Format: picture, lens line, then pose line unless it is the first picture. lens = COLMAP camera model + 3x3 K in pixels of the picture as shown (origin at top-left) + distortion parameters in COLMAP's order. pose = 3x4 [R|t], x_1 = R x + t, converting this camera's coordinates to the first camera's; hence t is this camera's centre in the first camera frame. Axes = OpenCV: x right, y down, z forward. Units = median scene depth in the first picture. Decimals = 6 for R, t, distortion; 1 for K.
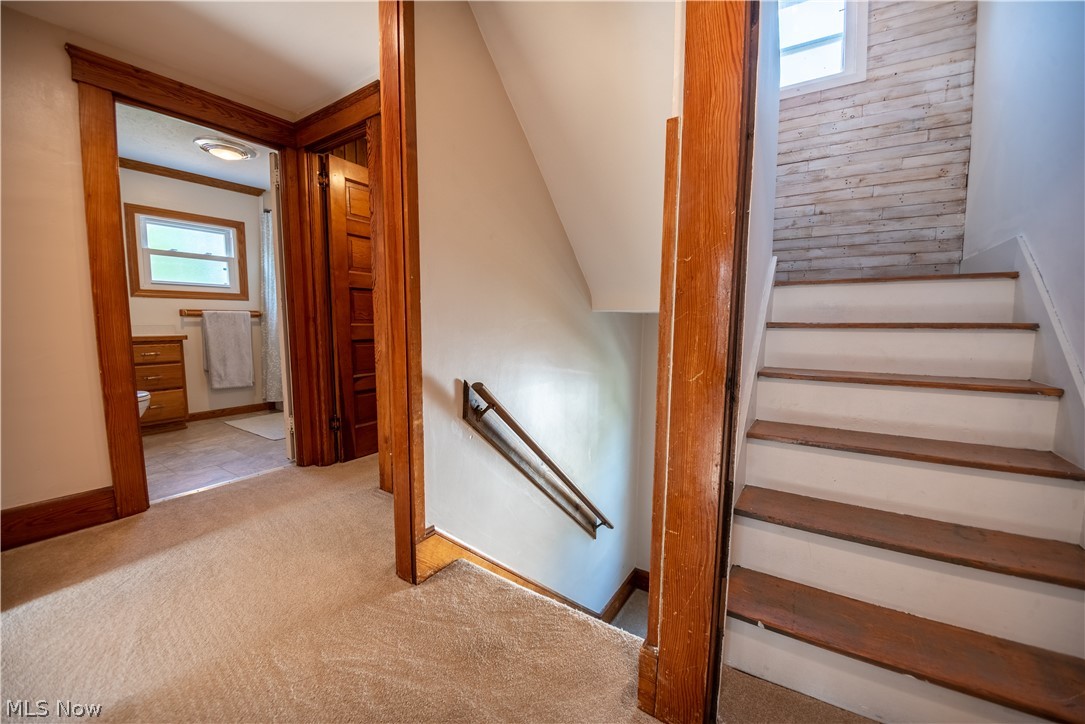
lens RADIAL K [[422.7, 0, 540.2], [0, 422.7, 364.0], [0, 0, 1]] dist [0.000568, -0.009778]
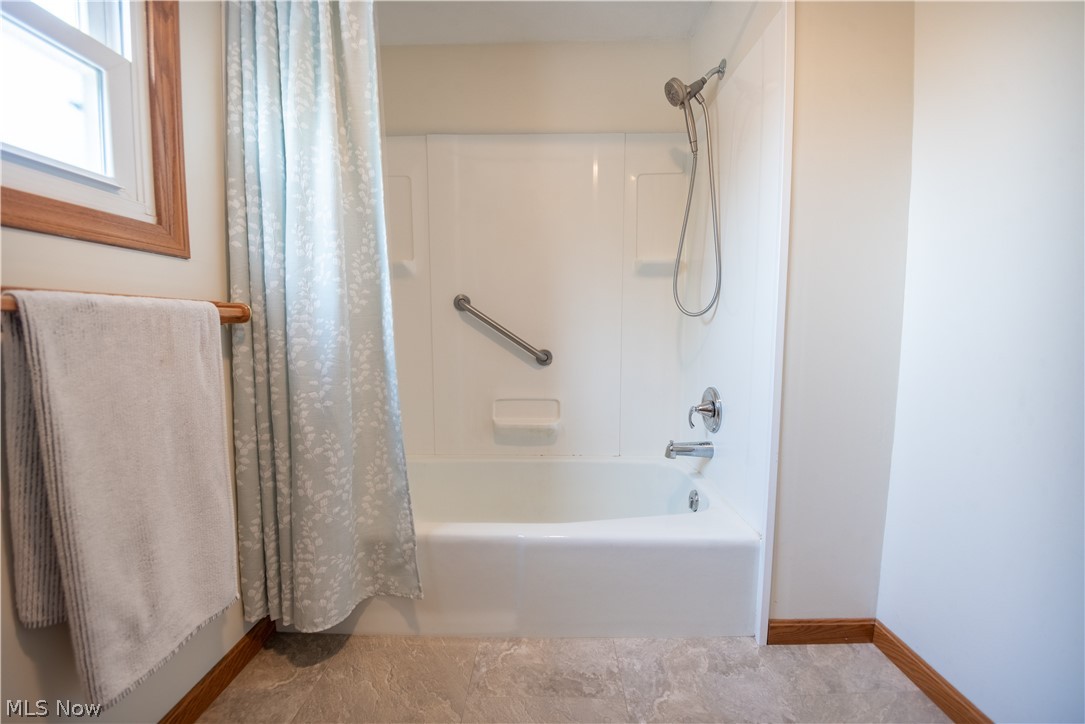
lens RADIAL K [[406.0, 0, 547.0], [0, 406.0, 364.7], [0, 0, 1]] dist [-0.000824, -0.011531]
pose [[0.840125, -0.051321, 0.539959, -0.710523], [0.054003, 0.998482, 0.010878, -0.087917], [-0.539697, 0.020020, 0.841621, 0.759994]]
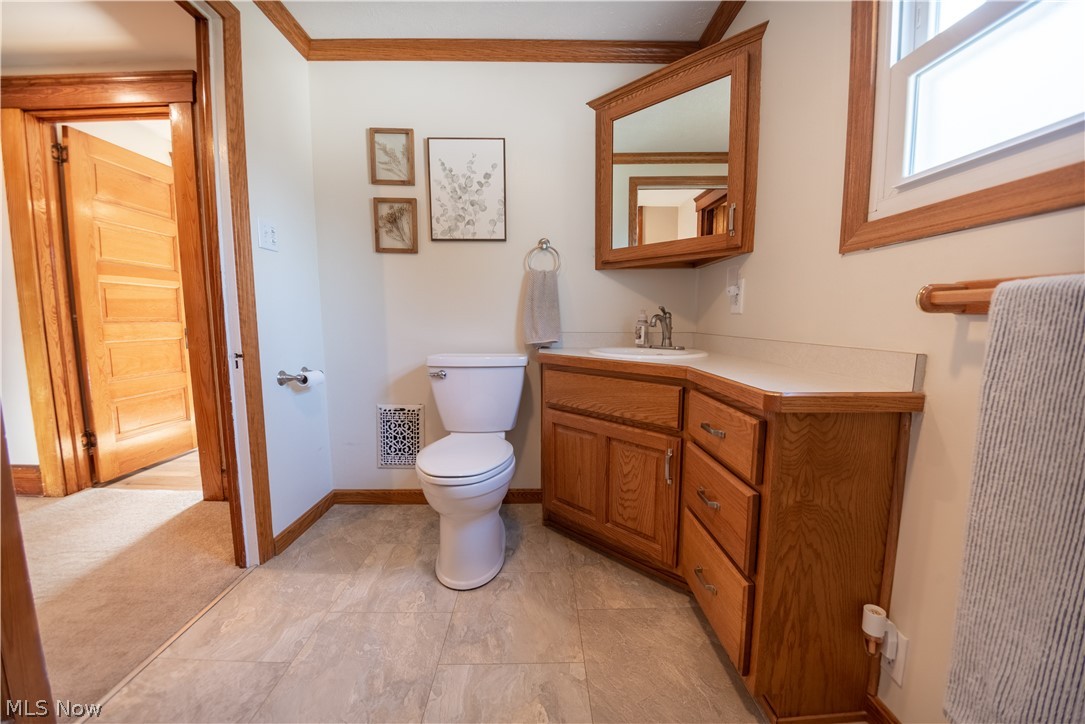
lens RADIAL K [[406.0, 0, 547.0], [0, 406.0, 364.7], [0, 0, 1]] dist [-0.000824, -0.011531]
pose [[-0.825461, 0.058968, -0.561370, -0.562744], [-0.059048, 0.980050, 0.189775, -0.112520], [0.561361, 0.189800, -0.805512, 1.034137]]
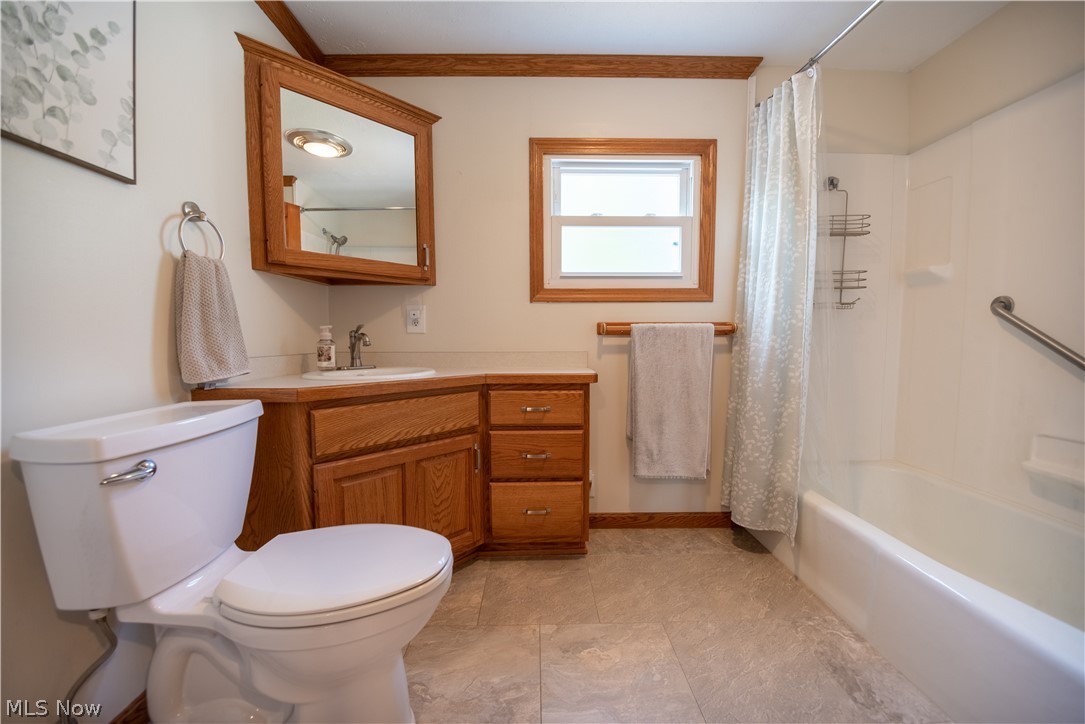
lens RADIAL K [[401.9, 0, 542.5], [0, 401.9, 362.0], [0, 0, 1]] dist [-0.008149, -0.008036]
pose [[0.566872, 0.046128, -0.822513, -0.459117], [-0.077789, 0.996967, 0.002300, -0.073234], [0.820125, 0.062678, 0.568741, 0.636424]]
